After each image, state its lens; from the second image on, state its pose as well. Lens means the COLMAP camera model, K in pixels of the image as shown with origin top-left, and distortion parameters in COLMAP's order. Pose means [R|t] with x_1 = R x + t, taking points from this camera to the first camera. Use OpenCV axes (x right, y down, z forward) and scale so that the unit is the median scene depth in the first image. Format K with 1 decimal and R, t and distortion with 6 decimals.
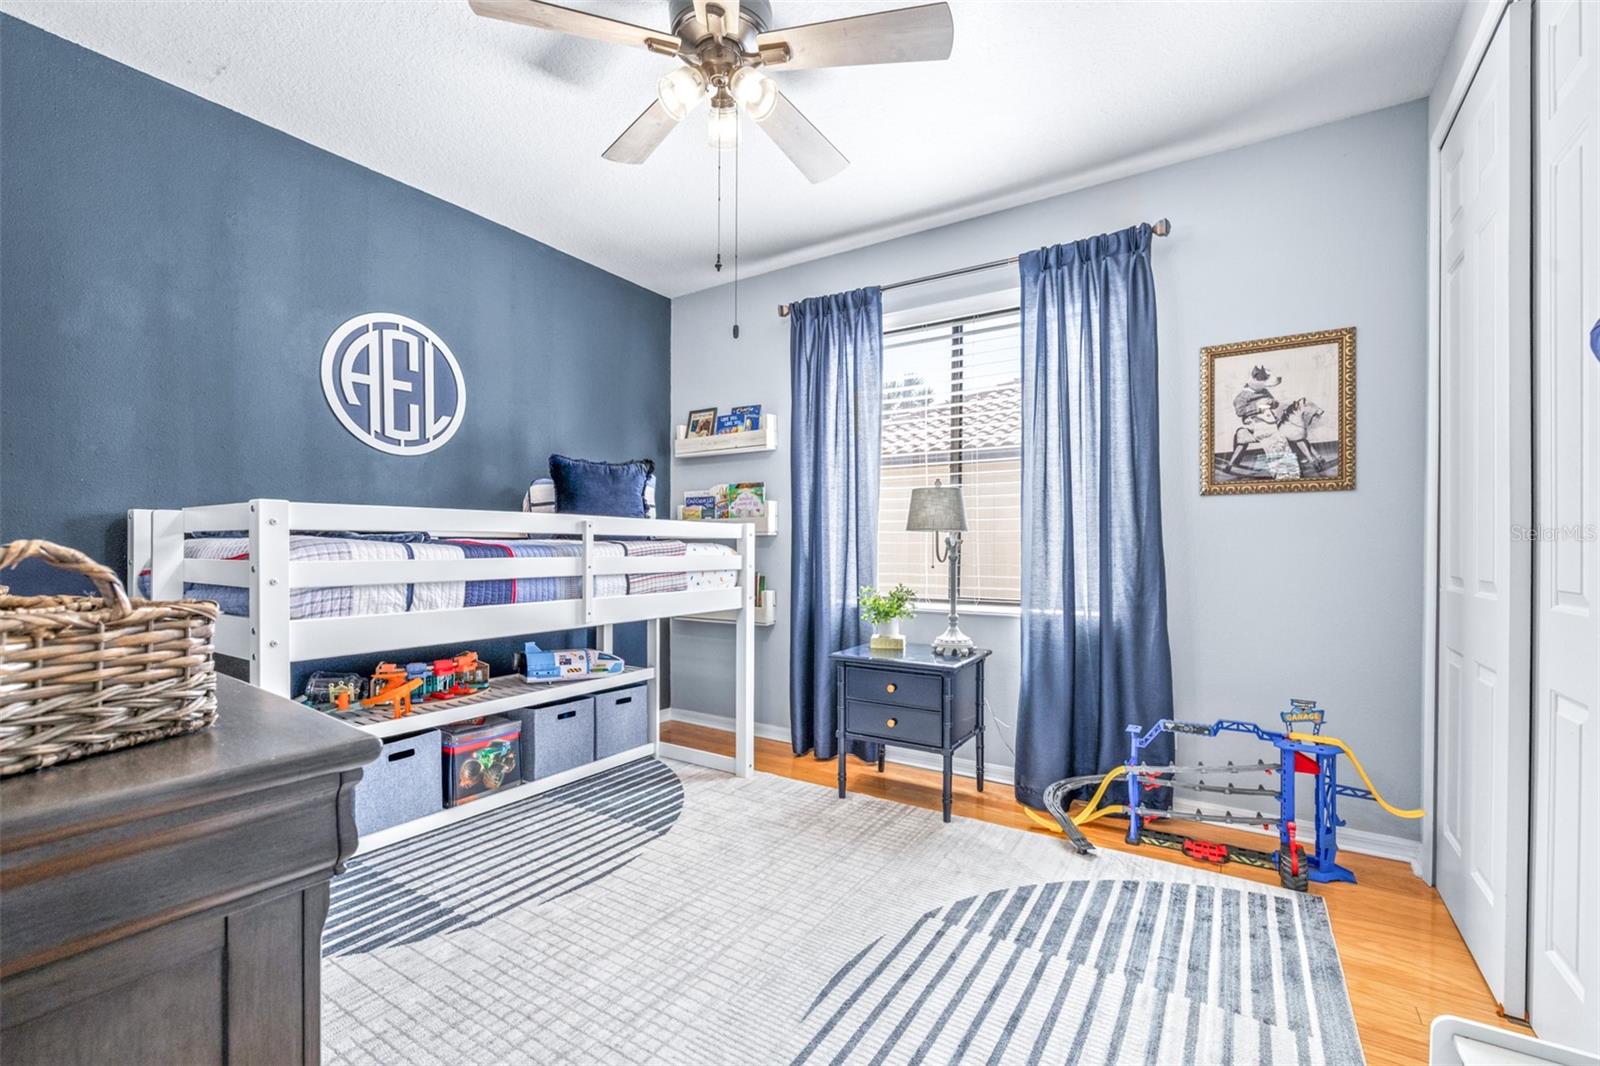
lens RADIAL K [[684.8, 0, 801.2], [0, 684.8, 548.2], [0, 0, 1]] dist [0.001696, -0.000639]
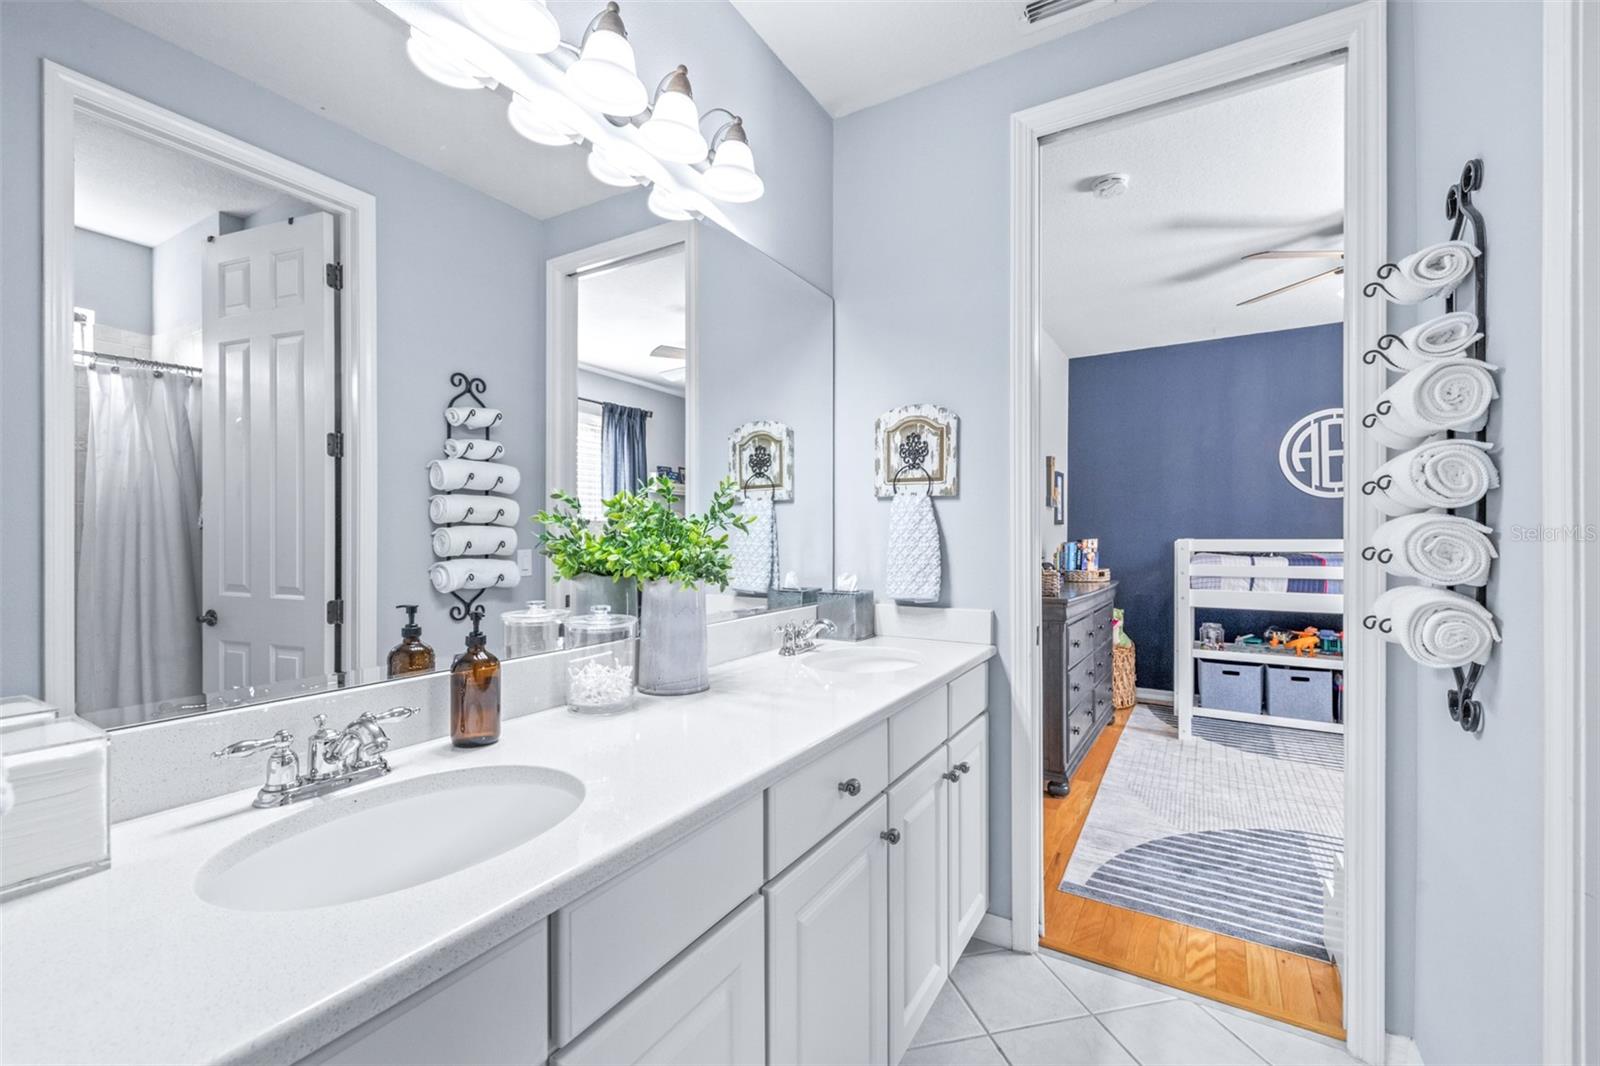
lens RADIAL K [[684.8, 0, 794.8], [0, 684.8, 540.8], [0, 0, 1]] dist [0.001696, -0.000639]
pose [[0.008634, -0.000737, -0.999962, 1.266514], [-0.000720, 0.999999, -0.000743, -0.047060], [0.999962, 0.000726, 0.008633, -0.317285]]
